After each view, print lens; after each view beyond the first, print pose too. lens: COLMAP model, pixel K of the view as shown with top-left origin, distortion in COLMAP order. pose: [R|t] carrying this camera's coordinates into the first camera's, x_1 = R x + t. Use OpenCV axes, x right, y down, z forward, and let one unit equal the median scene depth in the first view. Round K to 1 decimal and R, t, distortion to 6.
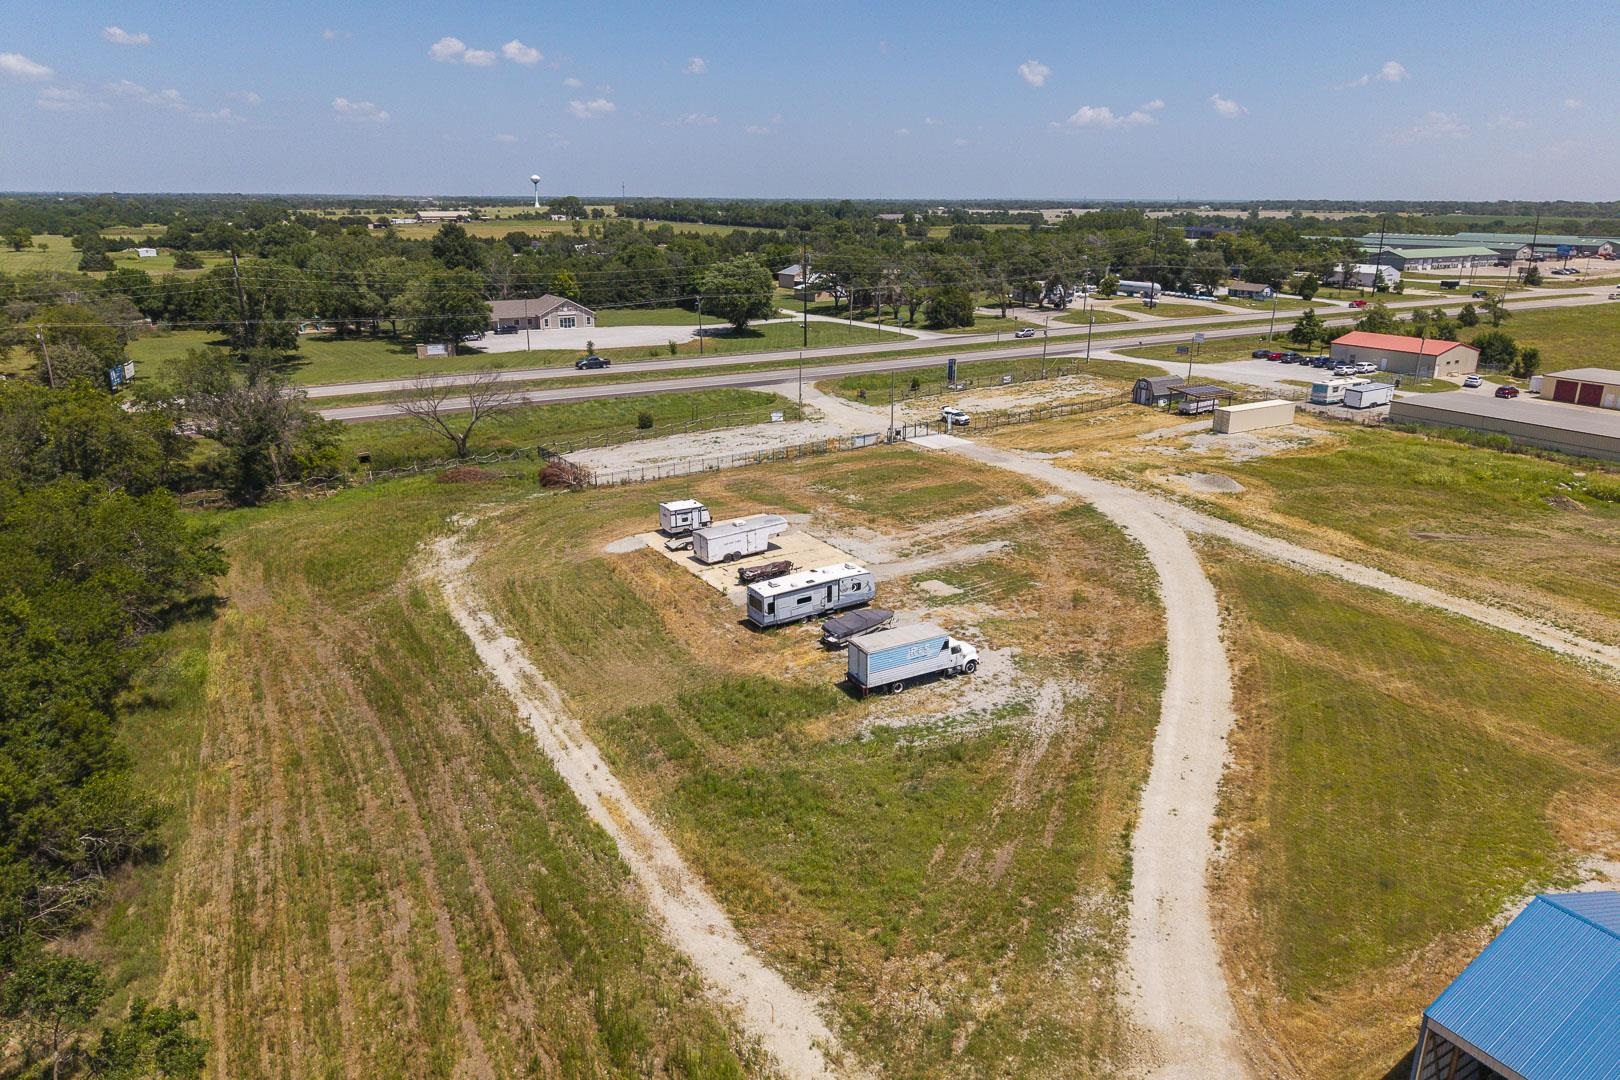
lens RADIAL K [[1079.9, 0, 816.4], [0, 1079.9, 532.0], [0, 0, 1]] dist [0.062585, -0.082337]
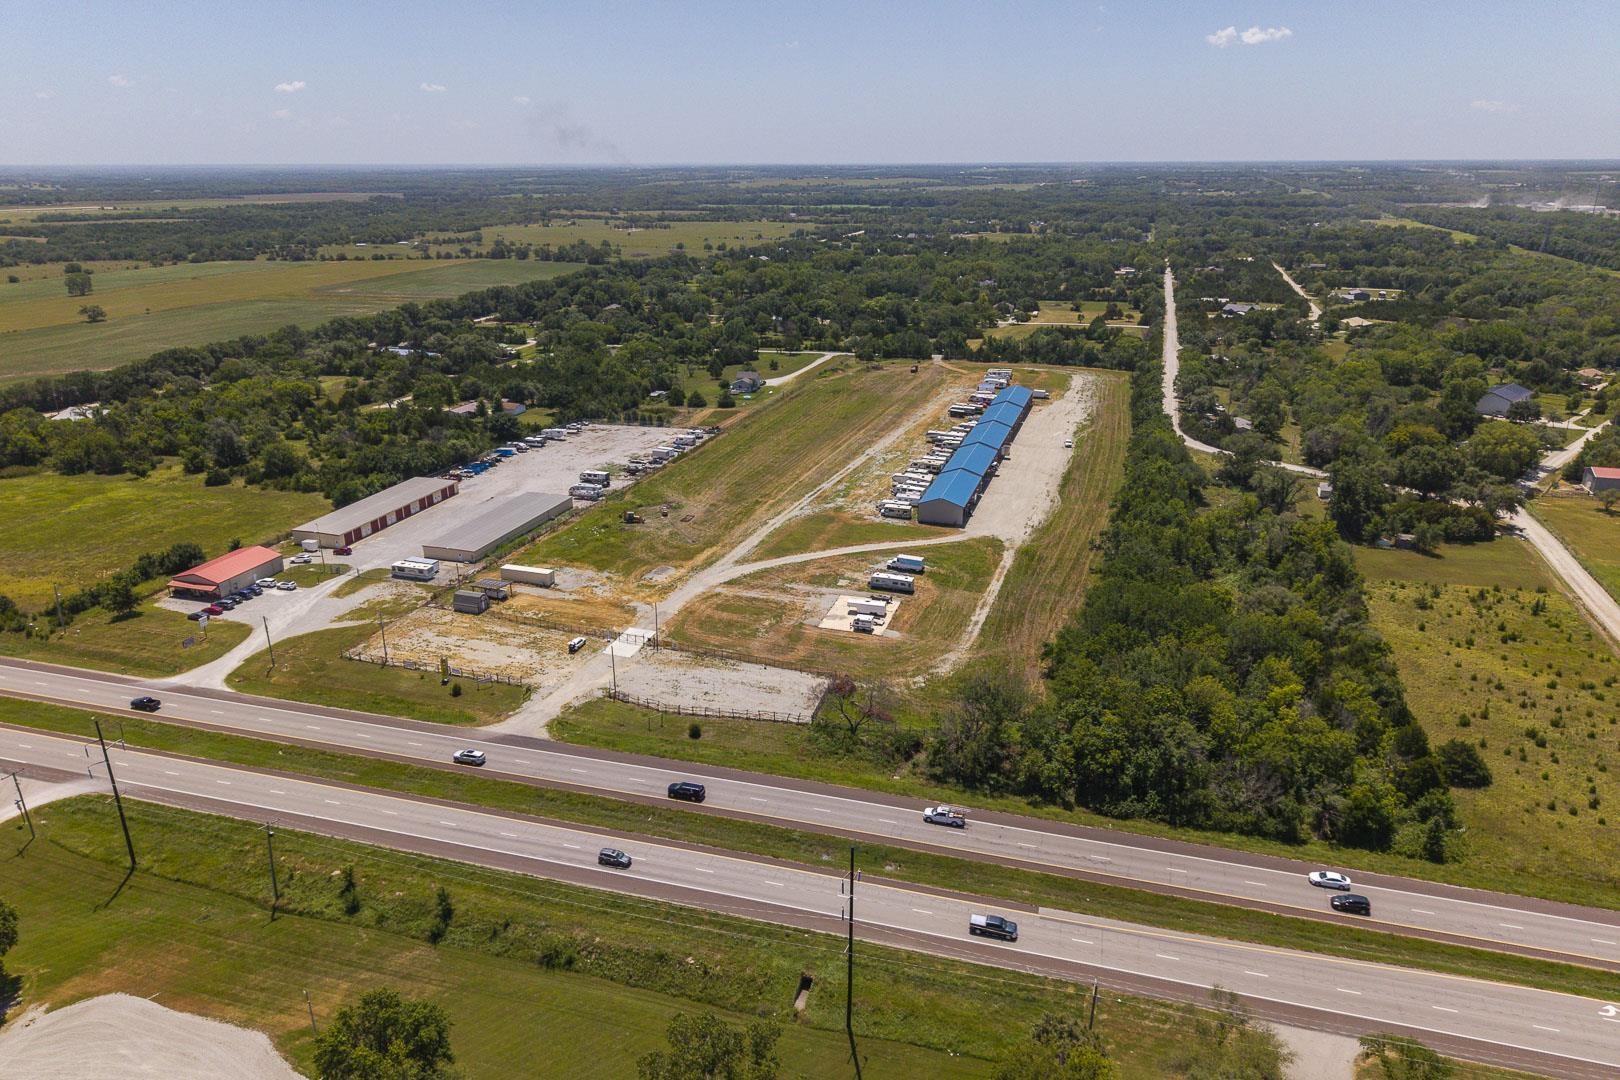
lens RADIAL K [[1085.5, 0, 815.5], [0, 1085.5, 529.7], [0, 0, 1]] dist [0.065467, -0.079288]
pose [[-0.660285, -0.245959, 0.709597, -1.536859], [0.221428, 0.839091, 0.496885, -1.259339], [-0.717630, 0.485211, -0.499577, 2.004889]]
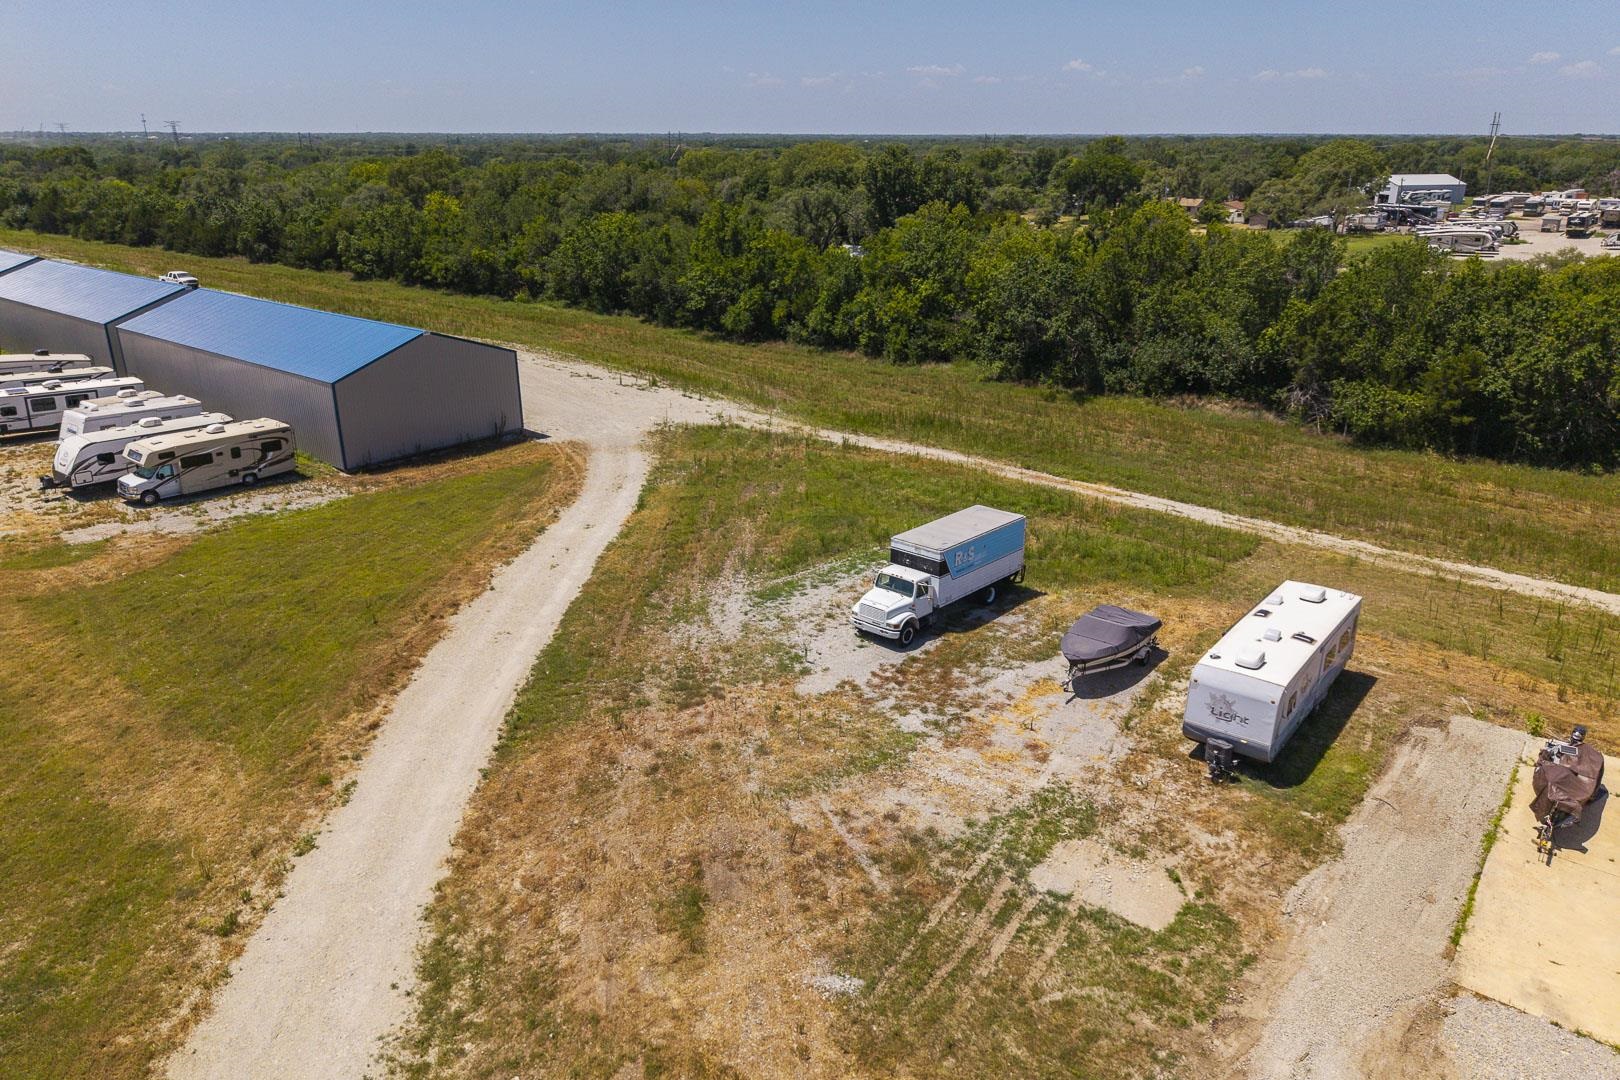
lens RADIAL K [[1085.5, 0, 815.5], [0, 1085.5, 529.7], [0, 0, 1]] dist [0.065467, -0.079288]
pose [[-0.941275, 0.109566, -0.319368, 0.237133], [-0.104988, 0.804015, 0.585267, -0.175636], [0.320902, 0.584427, -0.745297, 0.947252]]
